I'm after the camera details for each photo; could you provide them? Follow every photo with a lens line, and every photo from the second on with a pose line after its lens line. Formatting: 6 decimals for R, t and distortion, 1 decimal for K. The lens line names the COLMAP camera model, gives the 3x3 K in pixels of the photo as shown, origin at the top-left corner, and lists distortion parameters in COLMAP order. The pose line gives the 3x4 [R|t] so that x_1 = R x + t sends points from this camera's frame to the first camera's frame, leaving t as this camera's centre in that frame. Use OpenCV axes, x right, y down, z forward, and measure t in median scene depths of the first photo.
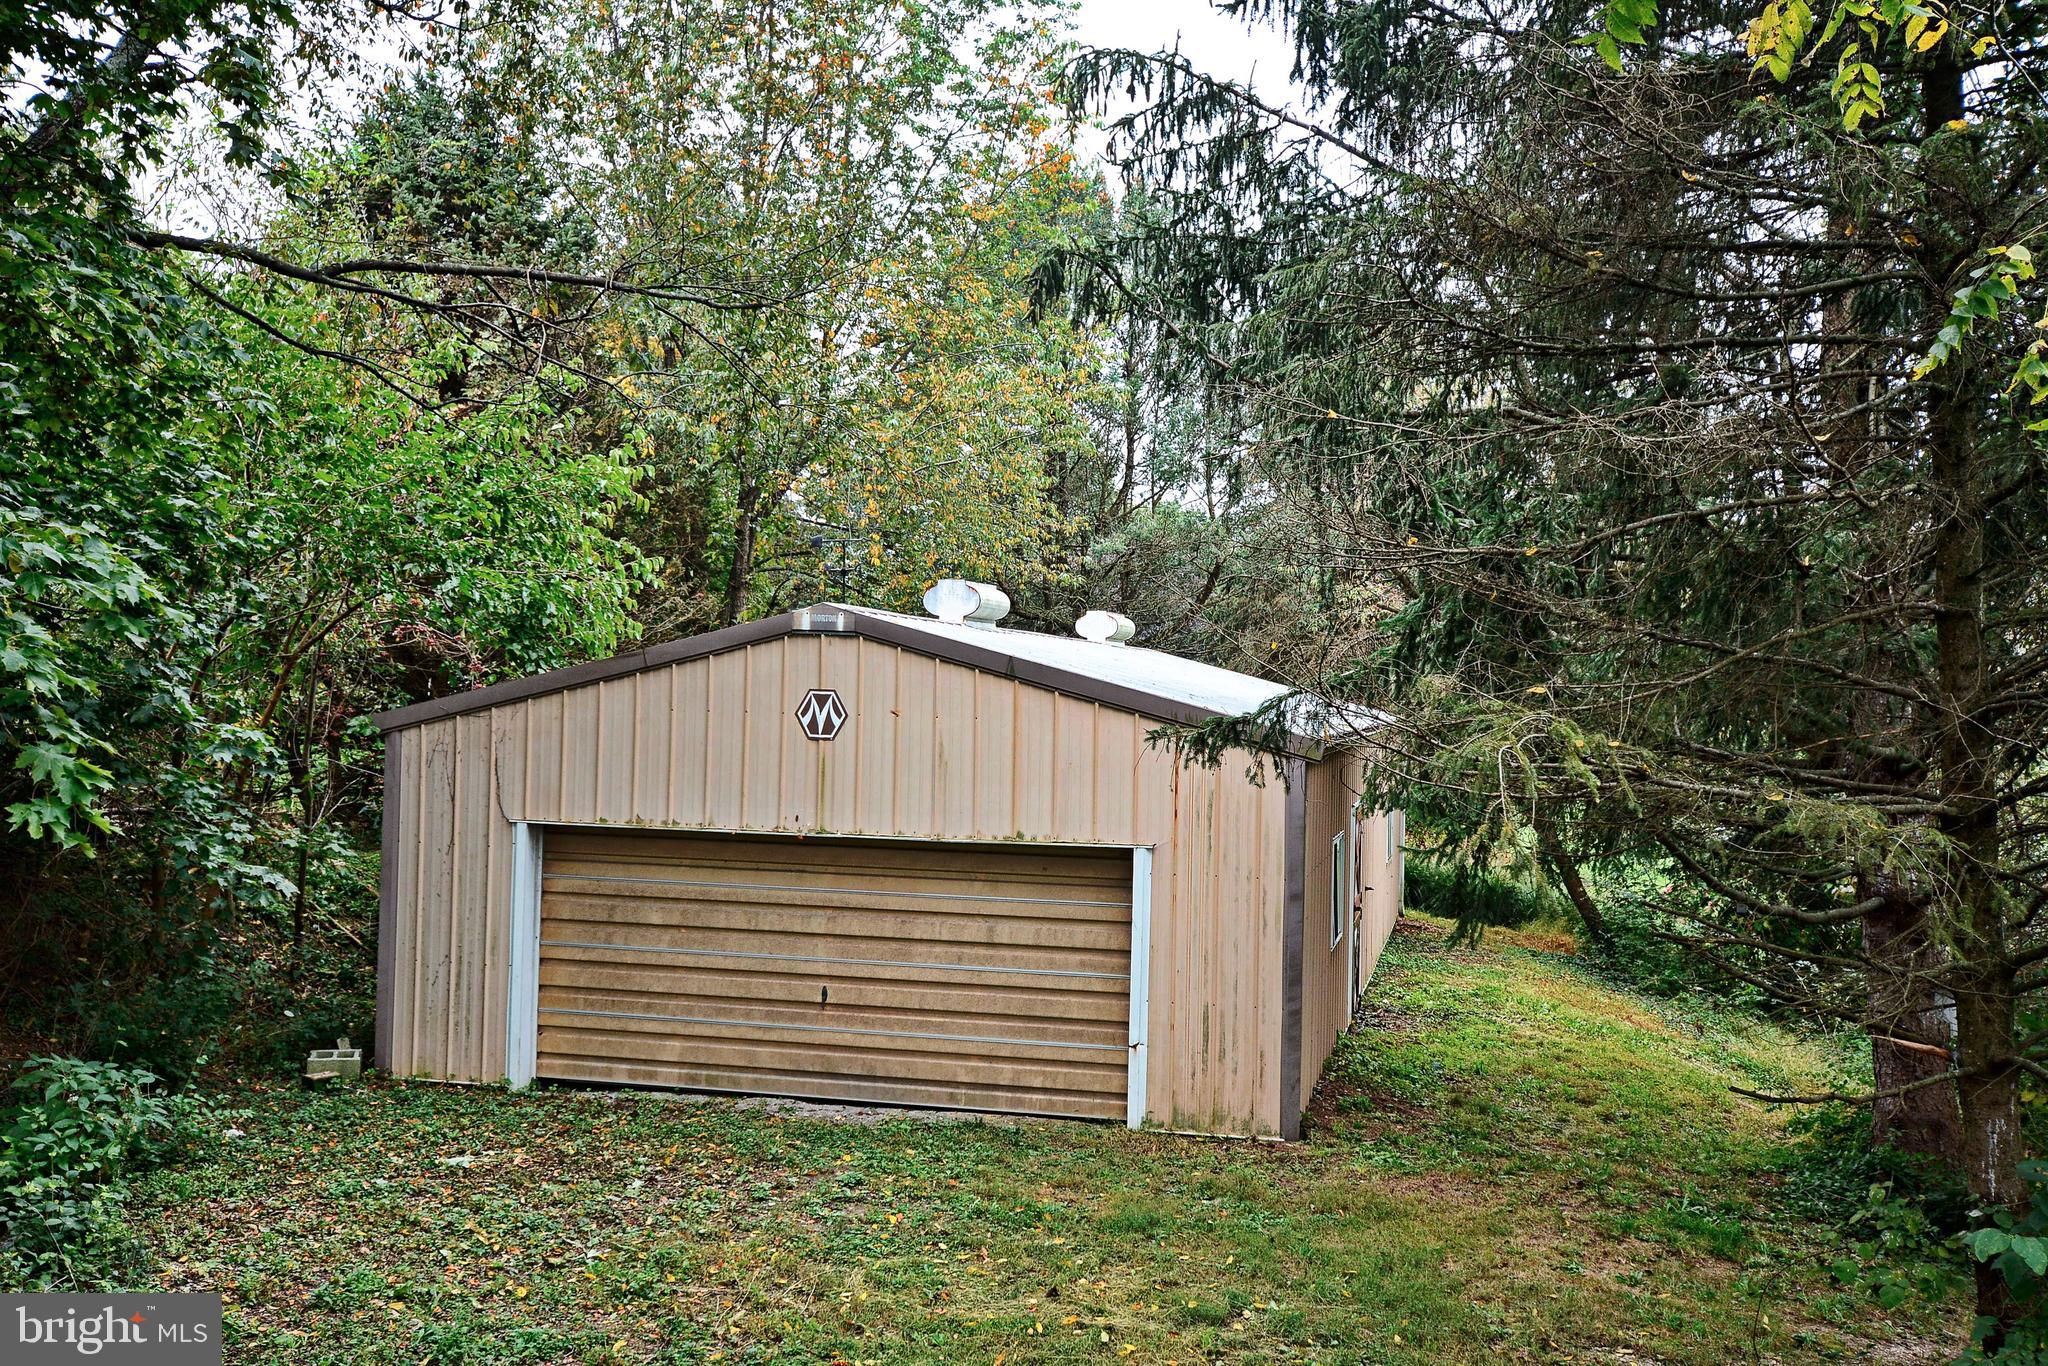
lens RADIAL K [[2146.2, 0, 1026.8], [0, 2146.2, 677.2], [0, 0, 1]] dist [-0.012720, 0.000000]
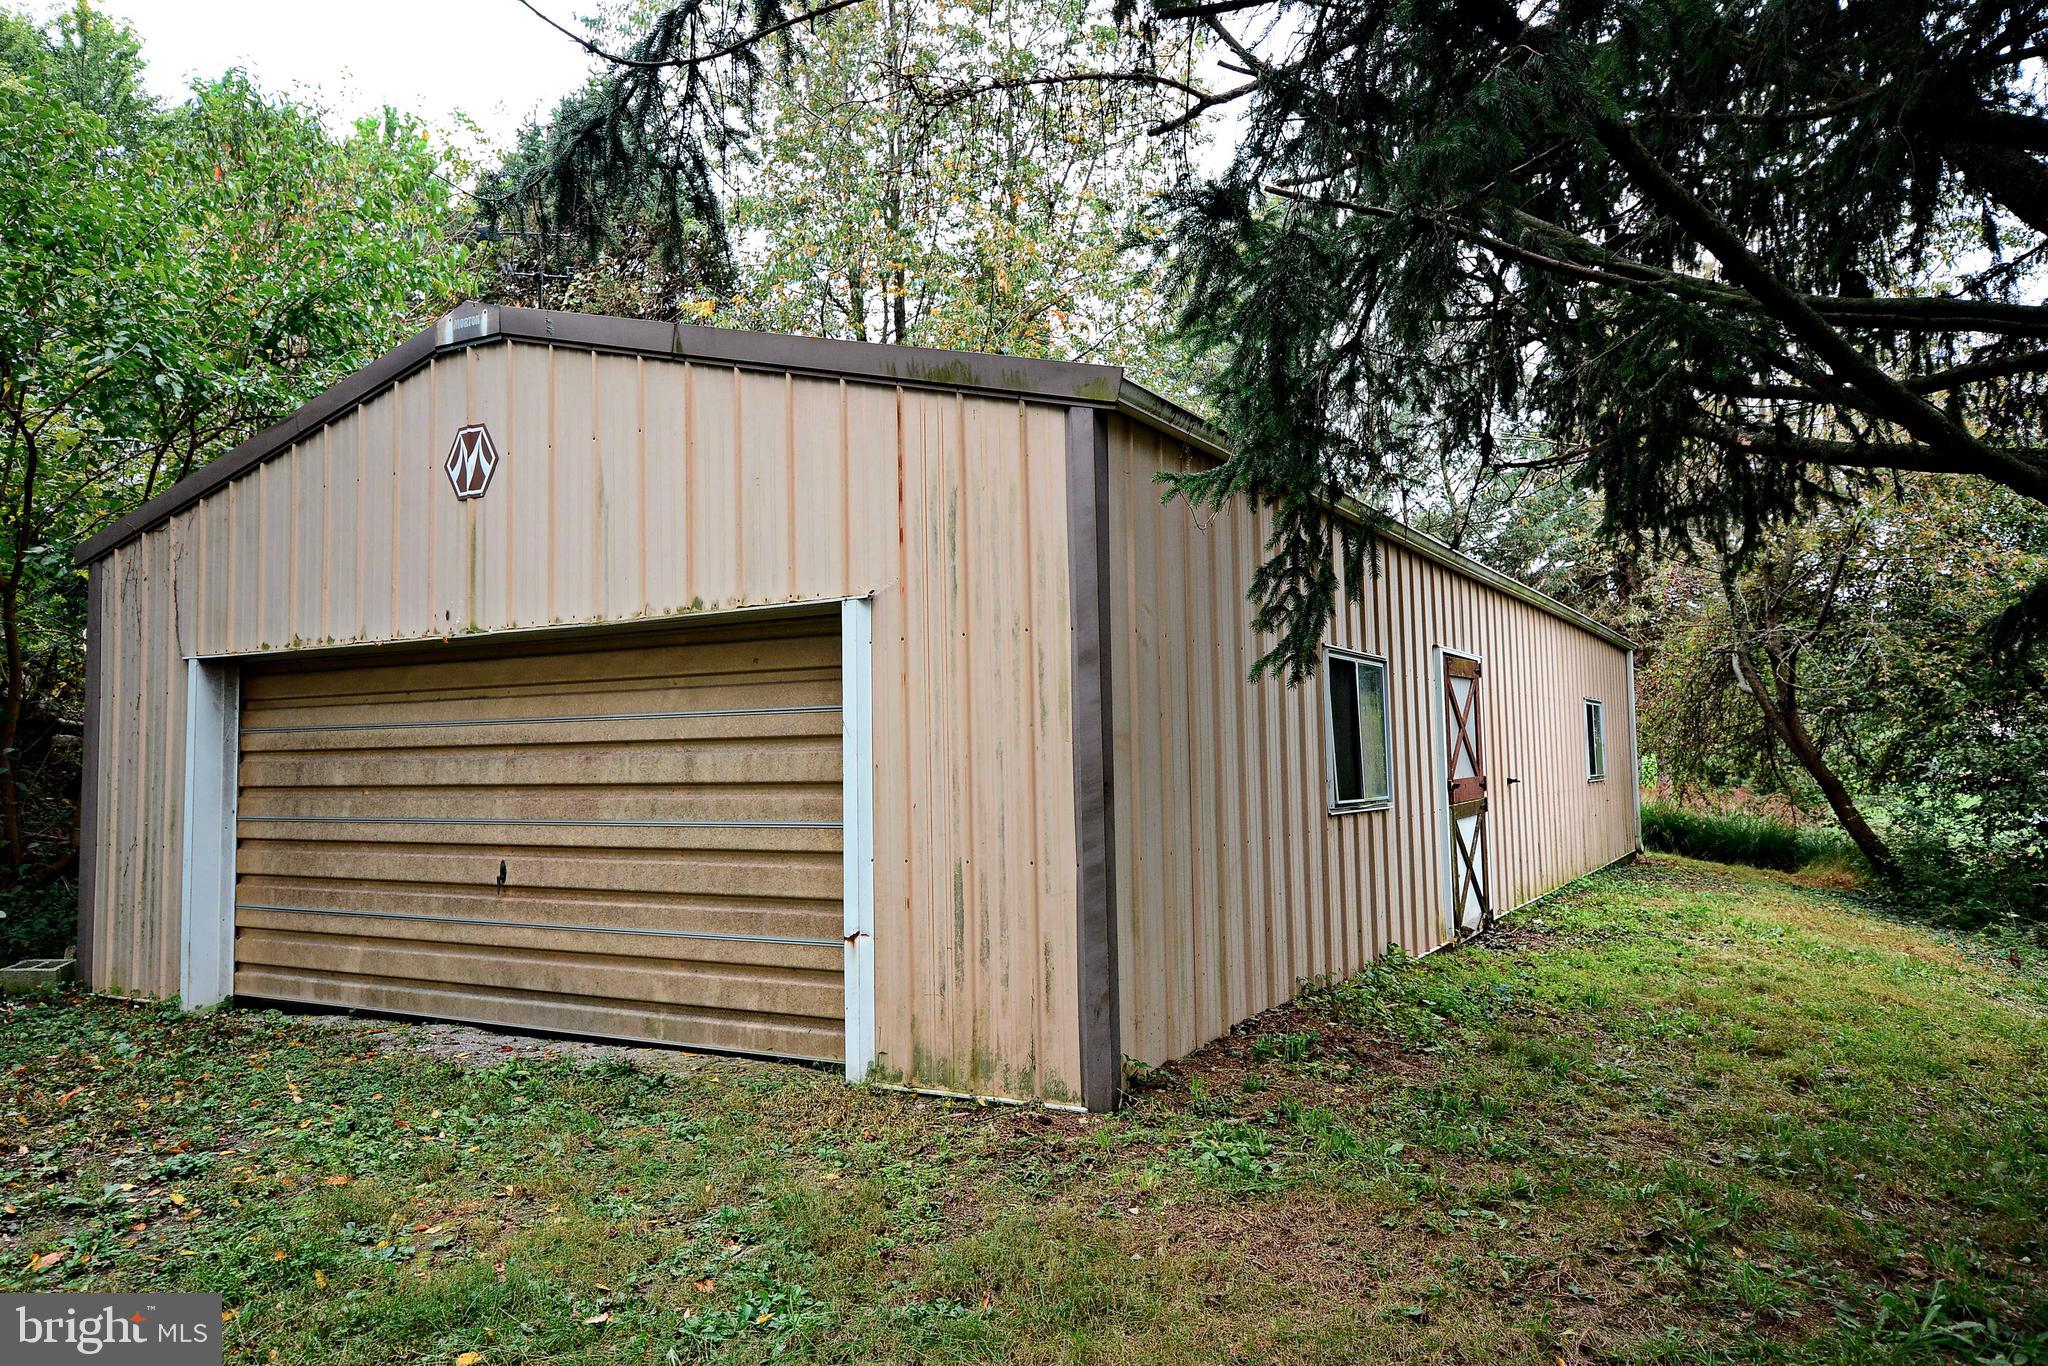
lens RADIAL K [[1433.2, 0, 1028.1], [0, 1433.2, 690.4], [0, 0, 1]] dist [0.001042, -0.008480]
pose [[0.952615, -0.058218, -0.298557, 0.208185], [0.042067, 0.997297, -0.060247, 0.125838], [0.301257, 0.044833, 0.952488, 0.618367]]
